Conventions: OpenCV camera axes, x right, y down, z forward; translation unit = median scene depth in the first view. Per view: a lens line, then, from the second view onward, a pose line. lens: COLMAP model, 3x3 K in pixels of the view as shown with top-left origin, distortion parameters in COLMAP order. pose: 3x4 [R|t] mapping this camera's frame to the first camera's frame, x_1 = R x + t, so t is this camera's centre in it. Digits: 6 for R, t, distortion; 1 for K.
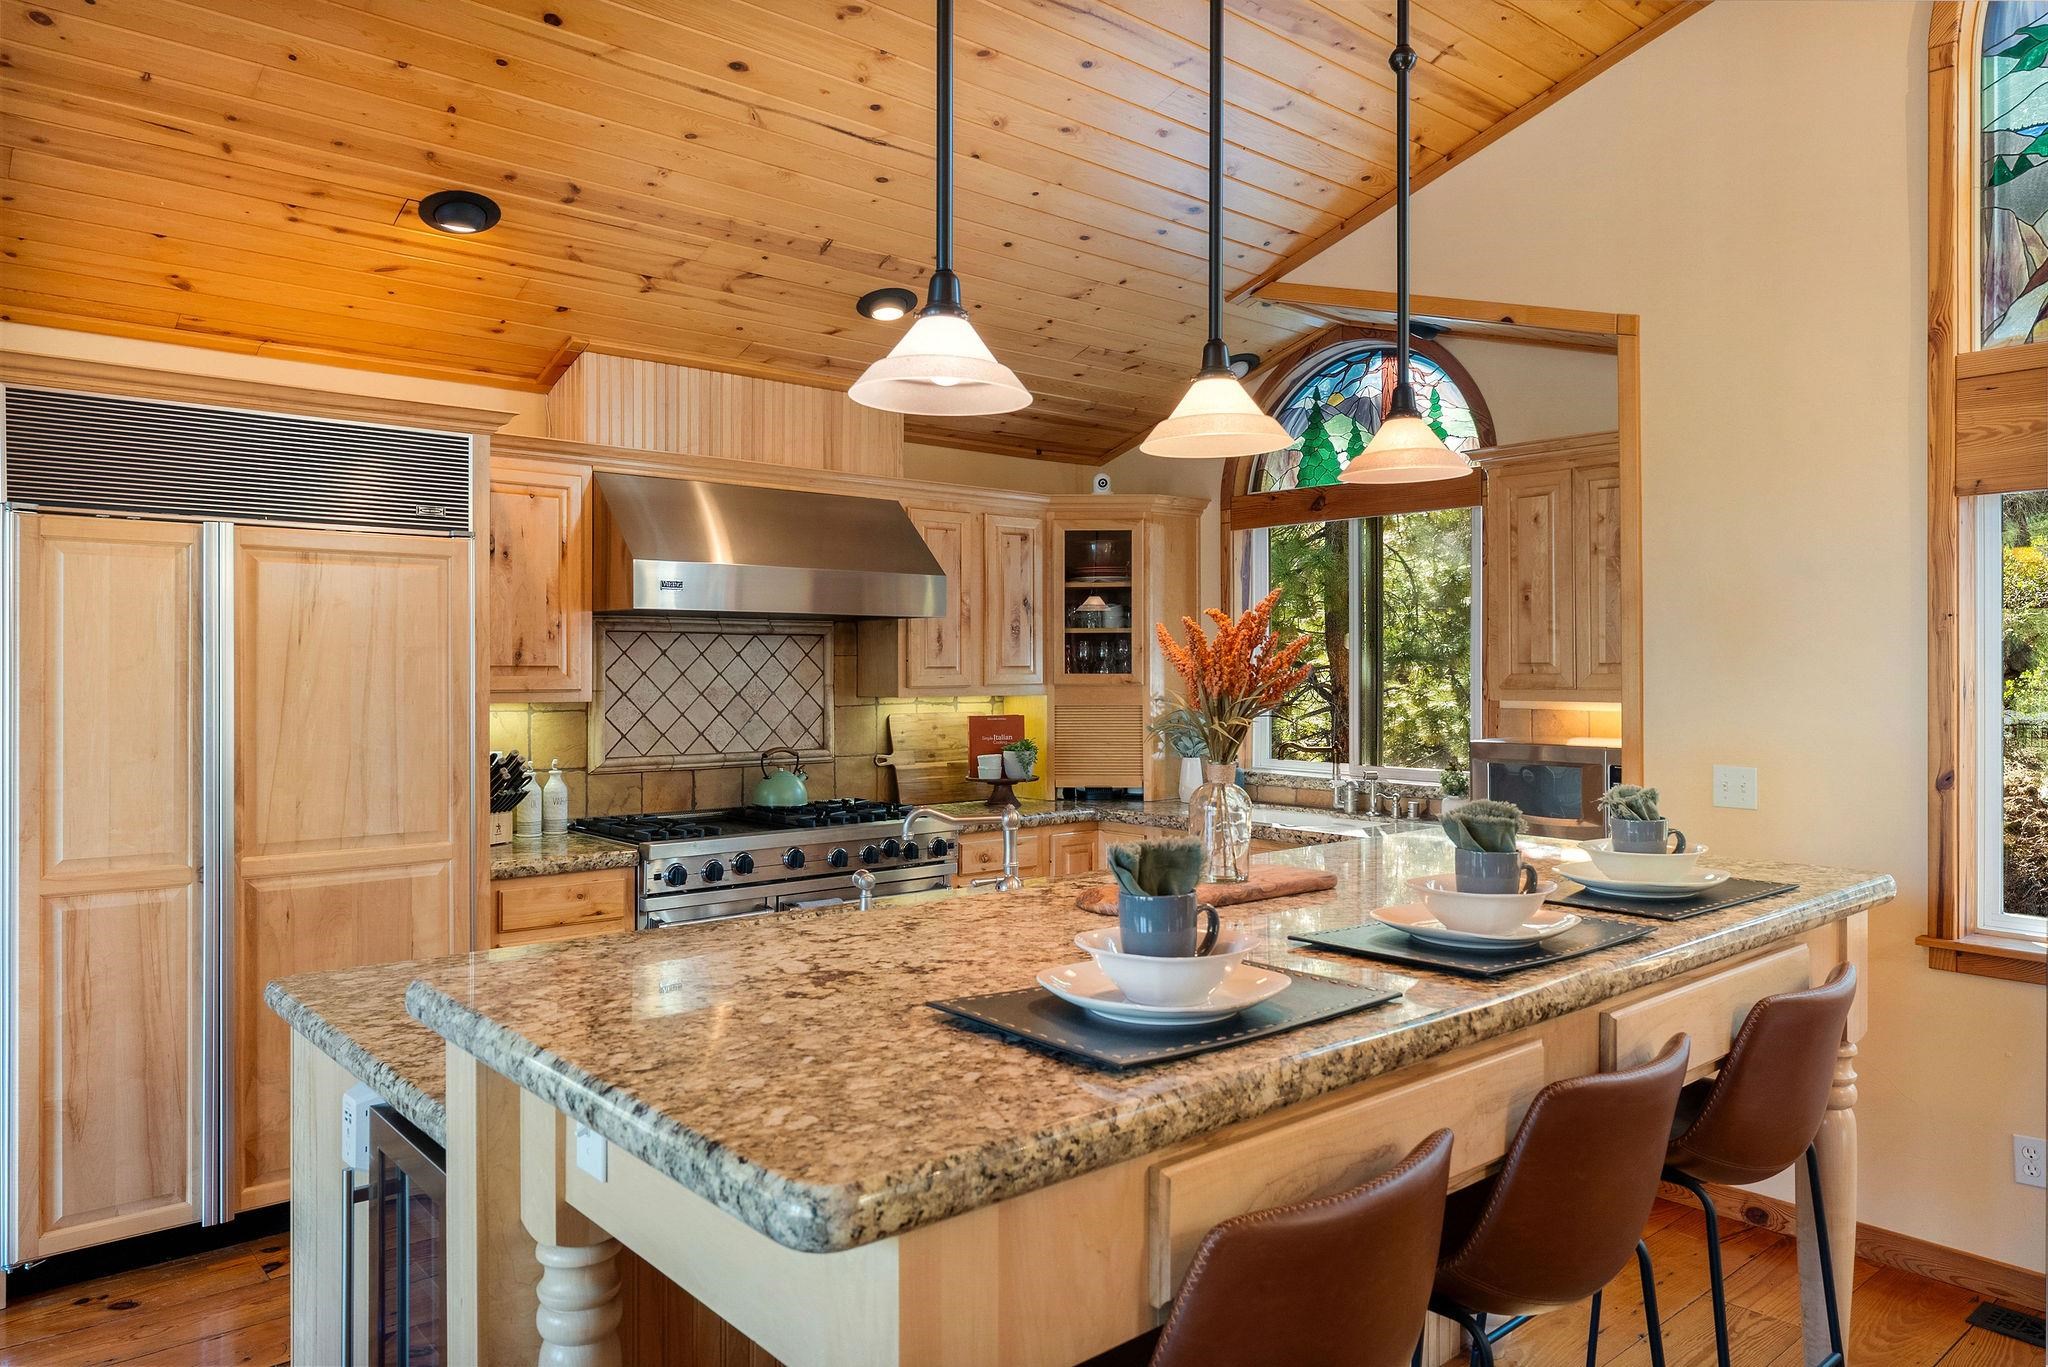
lens RADIAL K [[1355.0, 0, 1004.3], [0, 1355.0, 674.7], [0, 0, 1]] dist [-0.002740, 0.001756]
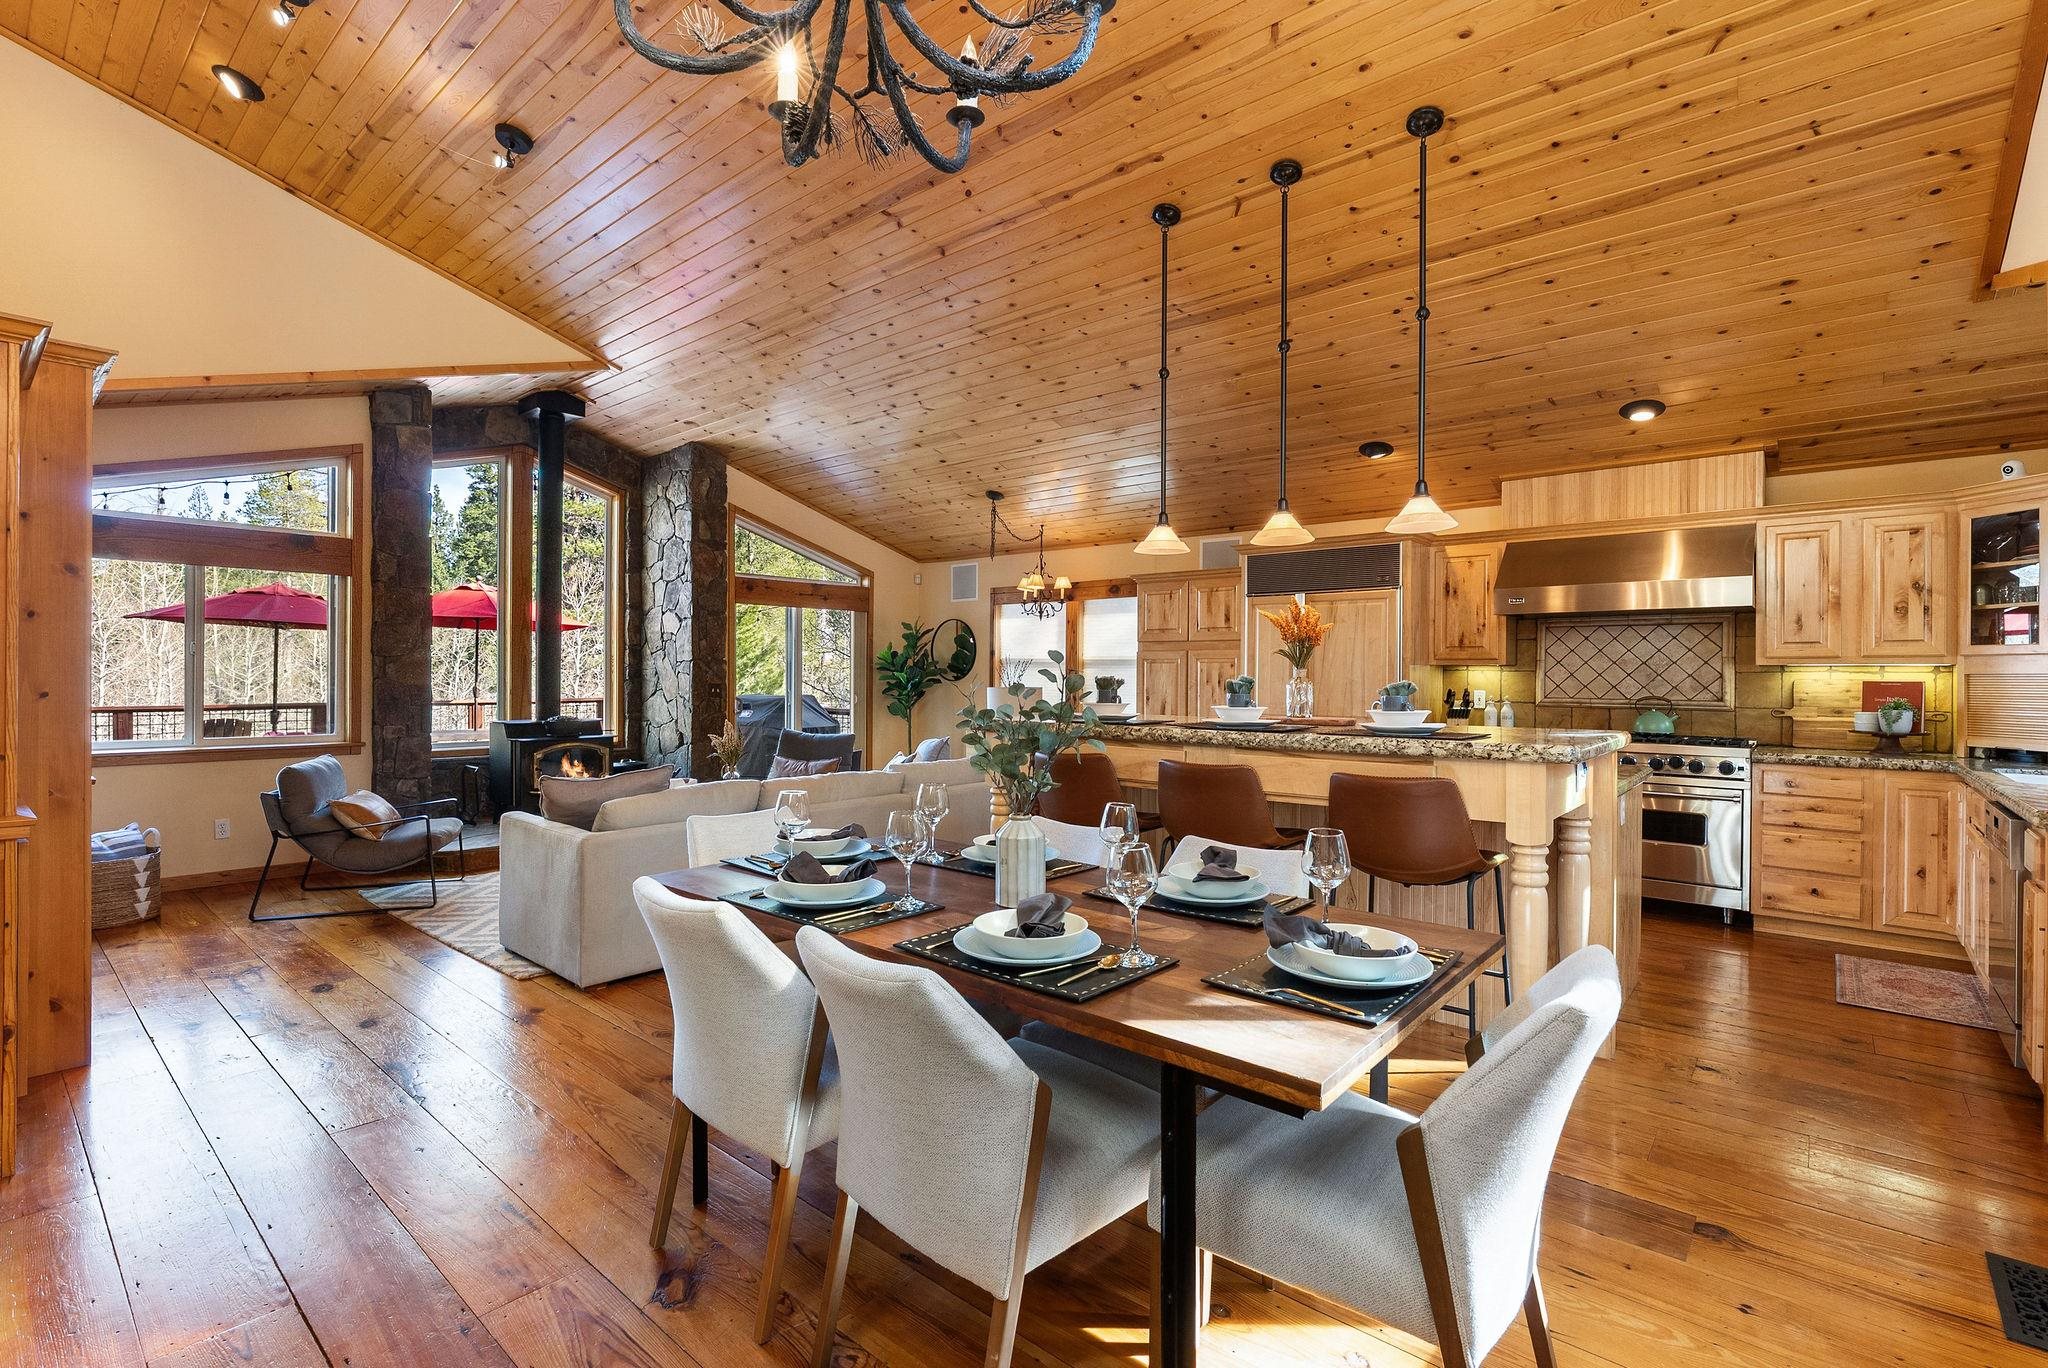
lens RADIAL K [[929.2, 0, 1029.4], [0, 929.2, 676.9], [0, 0, 1]] dist [0.002655, -0.000361]
pose [[0.161406, 0.005045, -0.986875, 0.770962], [-0.009721, 0.999947, 0.003522, 0.034261], [0.986840, 0.009025, 0.161446, 0.113954]]
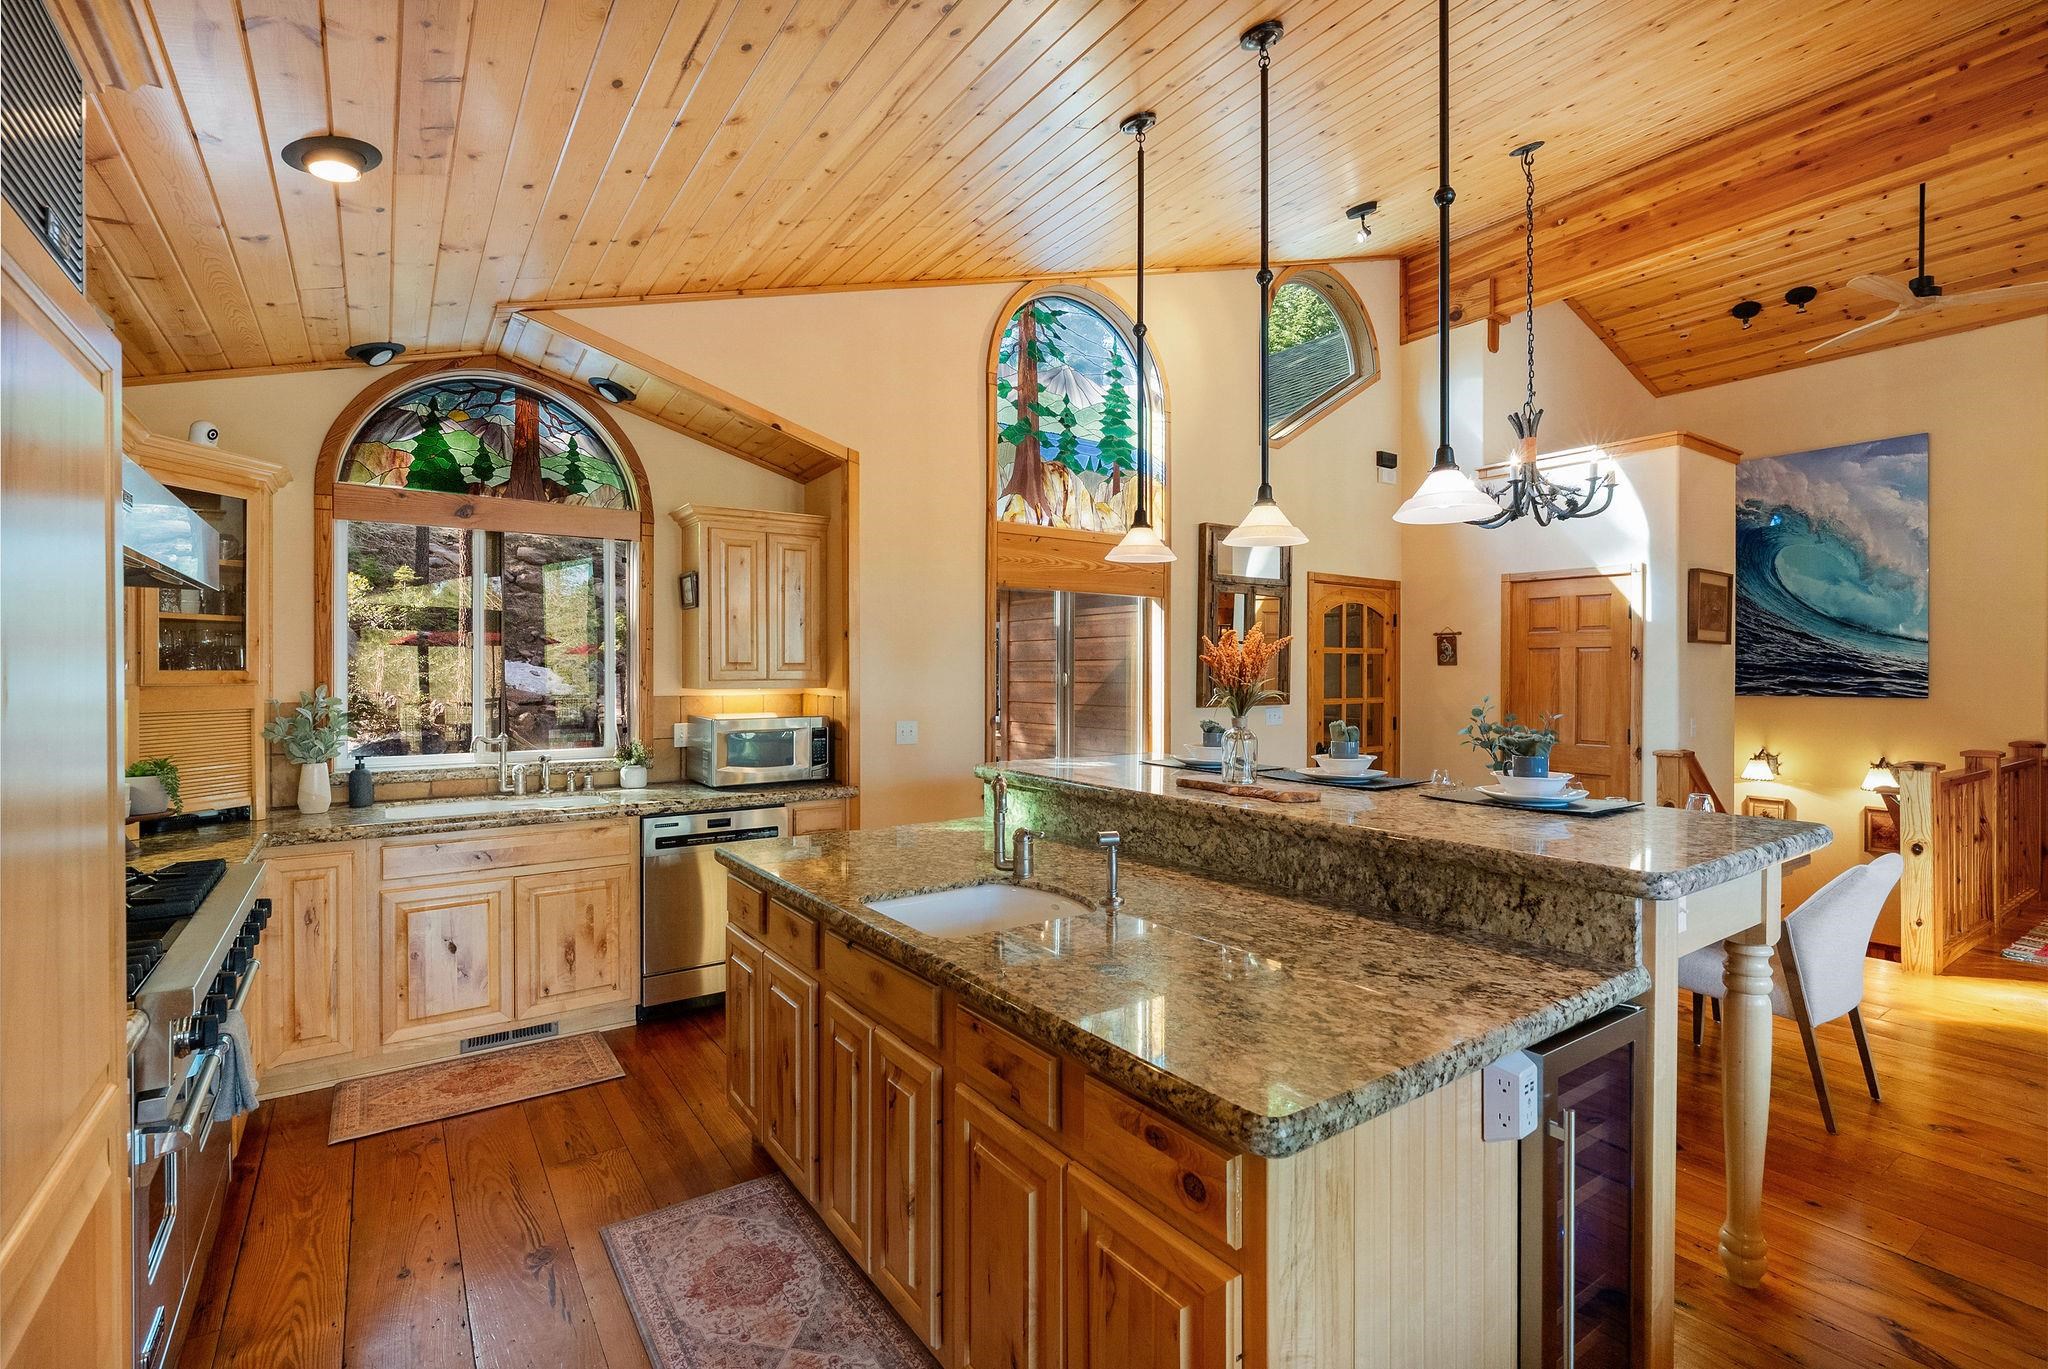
lens RADIAL K [[933.3, 0, 1017.8], [0, 933.3, 677.0], [0, 0, 1]] dist [-0.005169, 0.000617]
pose [[0.102977, -0.004223, 0.994675, -0.464293], [0.003137, 0.999987, 0.003921, 0.002712], [-0.994679, 0.002717, 0.102989, 0.502863]]
